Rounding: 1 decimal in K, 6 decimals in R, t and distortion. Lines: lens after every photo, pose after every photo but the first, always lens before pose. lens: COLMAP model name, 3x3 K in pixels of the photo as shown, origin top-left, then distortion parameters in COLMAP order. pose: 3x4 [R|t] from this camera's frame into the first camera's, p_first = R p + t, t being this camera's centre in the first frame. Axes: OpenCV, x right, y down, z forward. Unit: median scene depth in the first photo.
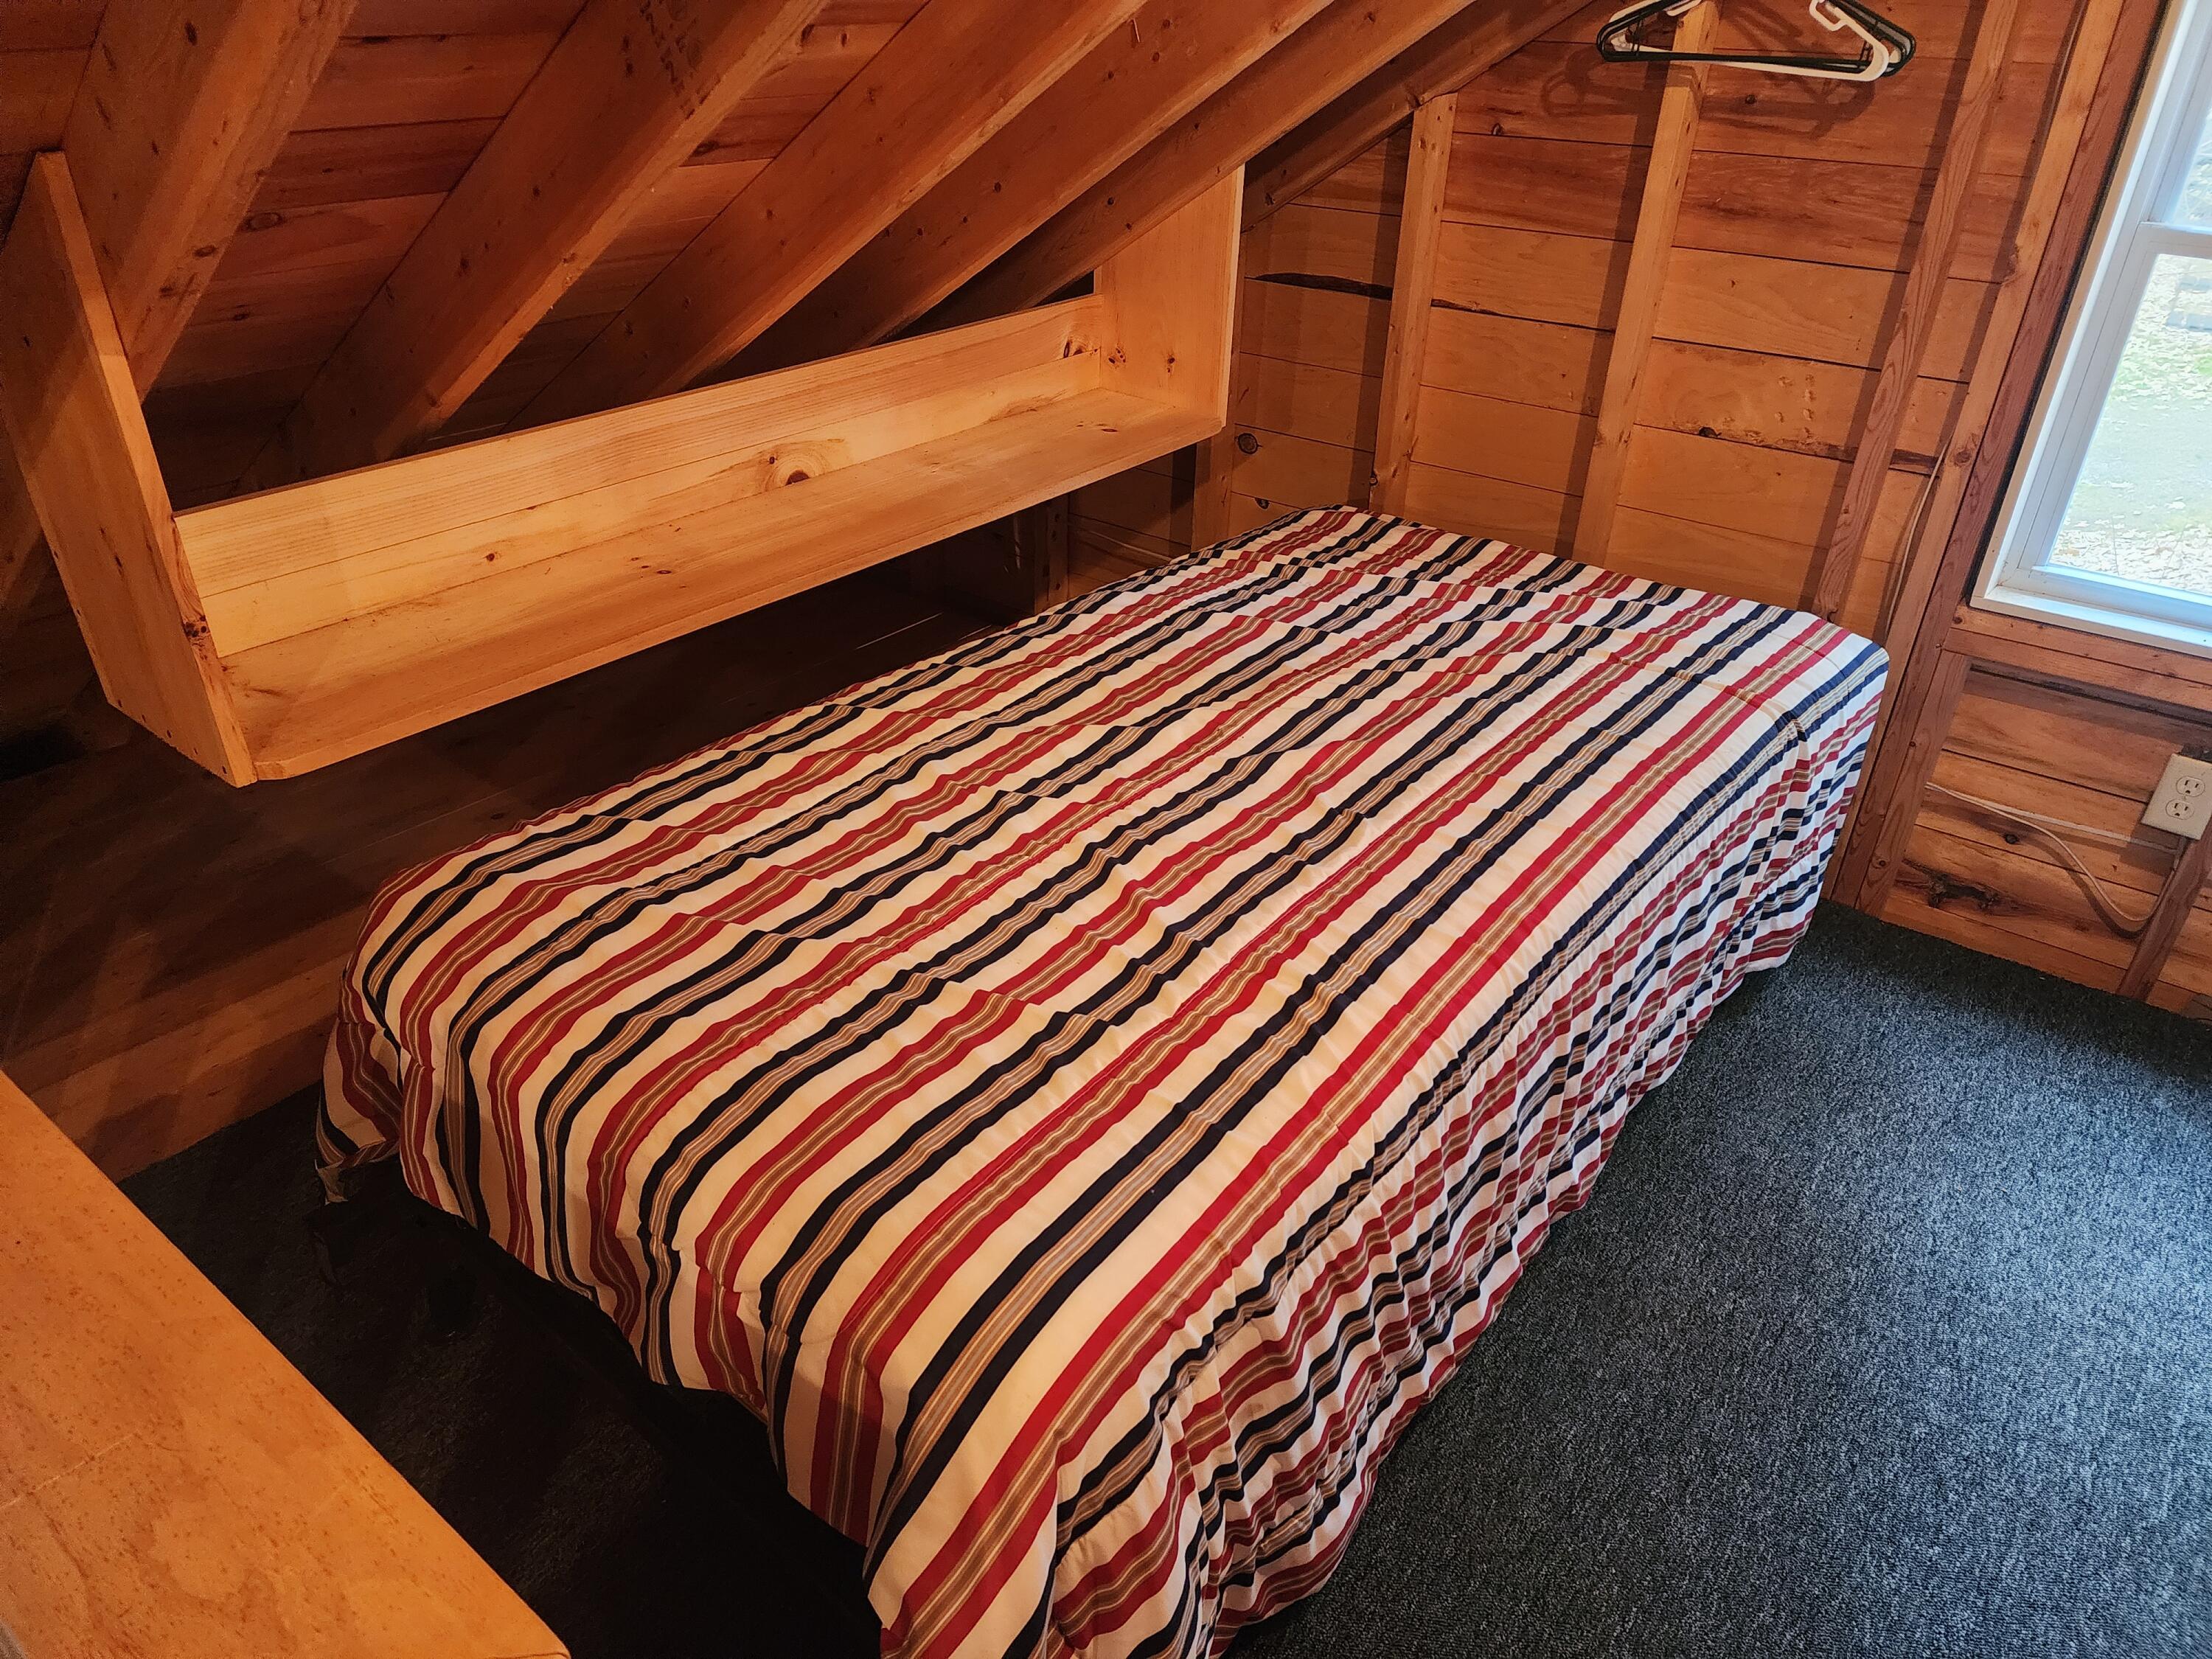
lens RADIAL K [[1484.8, 0, 1093.2], [0, 1484.8, 837.3], [0, 0, 1]] dist [0.096624, -0.087410]
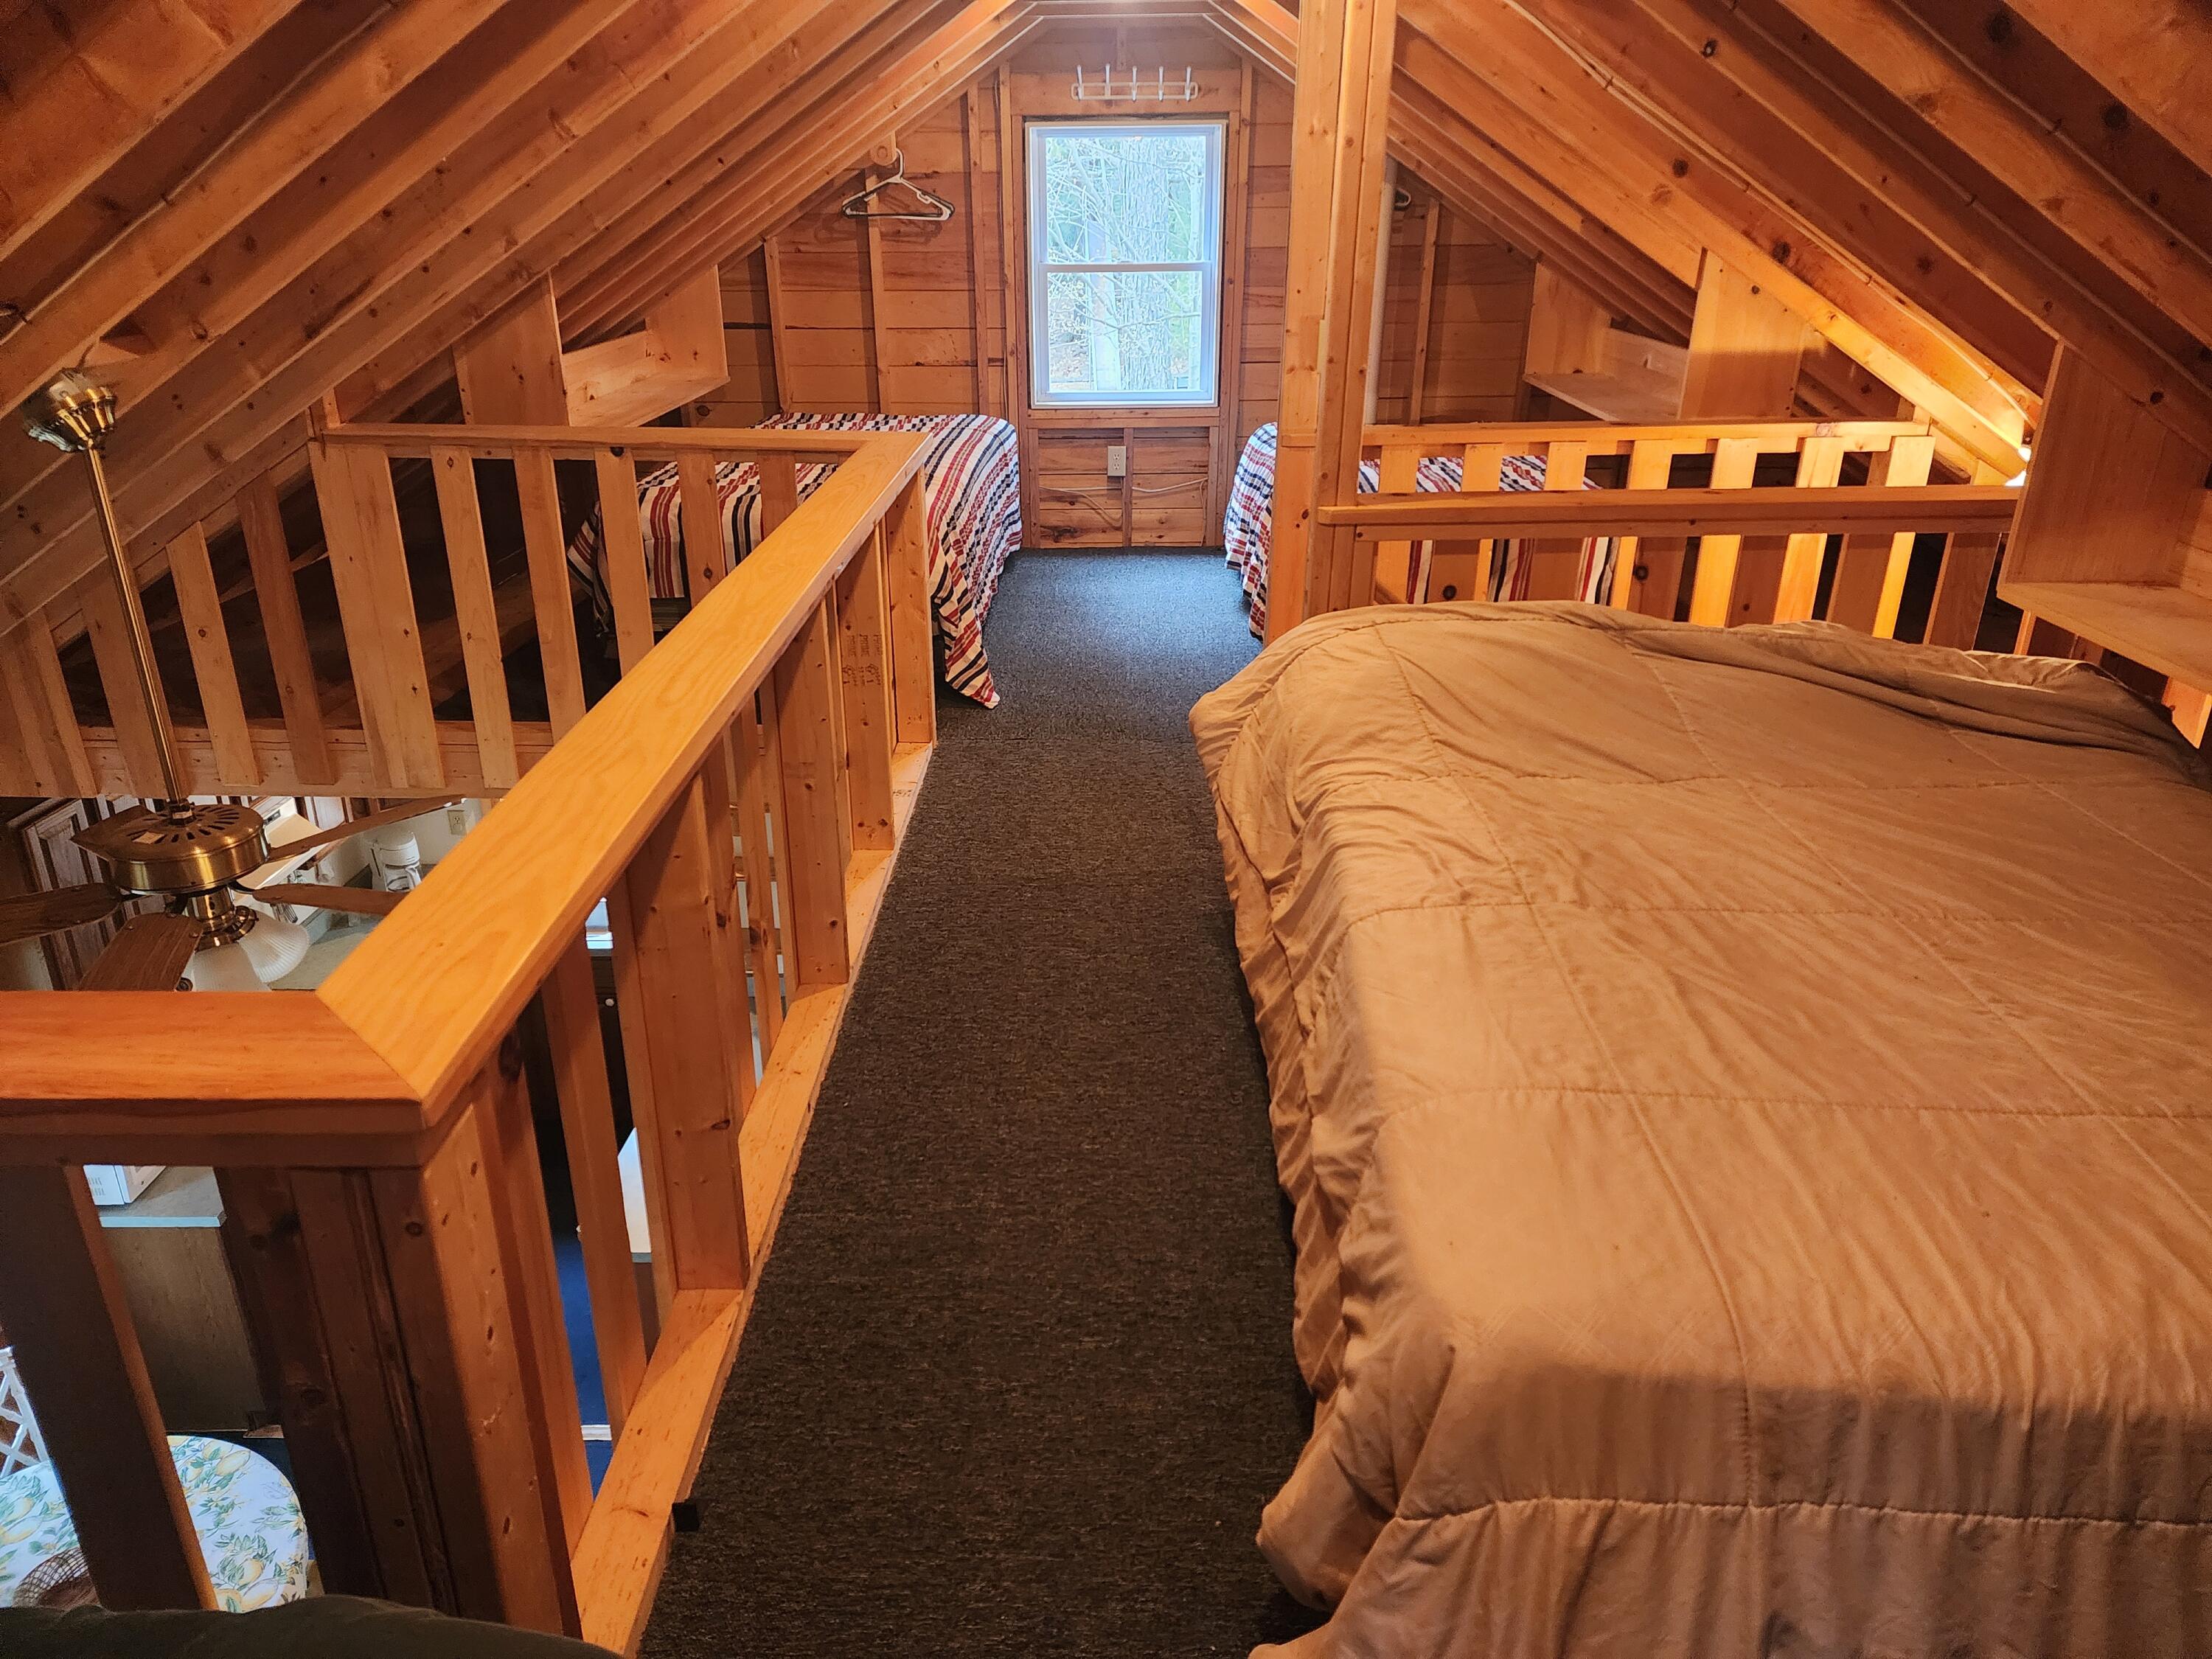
lens RADIAL K [[1454.0, 0, 1105.2], [0, 1454.0, 824.5], [0, 0, 1]] dist [0.082957, -0.074389]
pose [[0.798263, -0.258300, 0.544112, -0.900921], [0.323423, 0.945912, -0.025450, 0.640571], [-0.508109, 0.196294, 0.838626, -1.072120]]
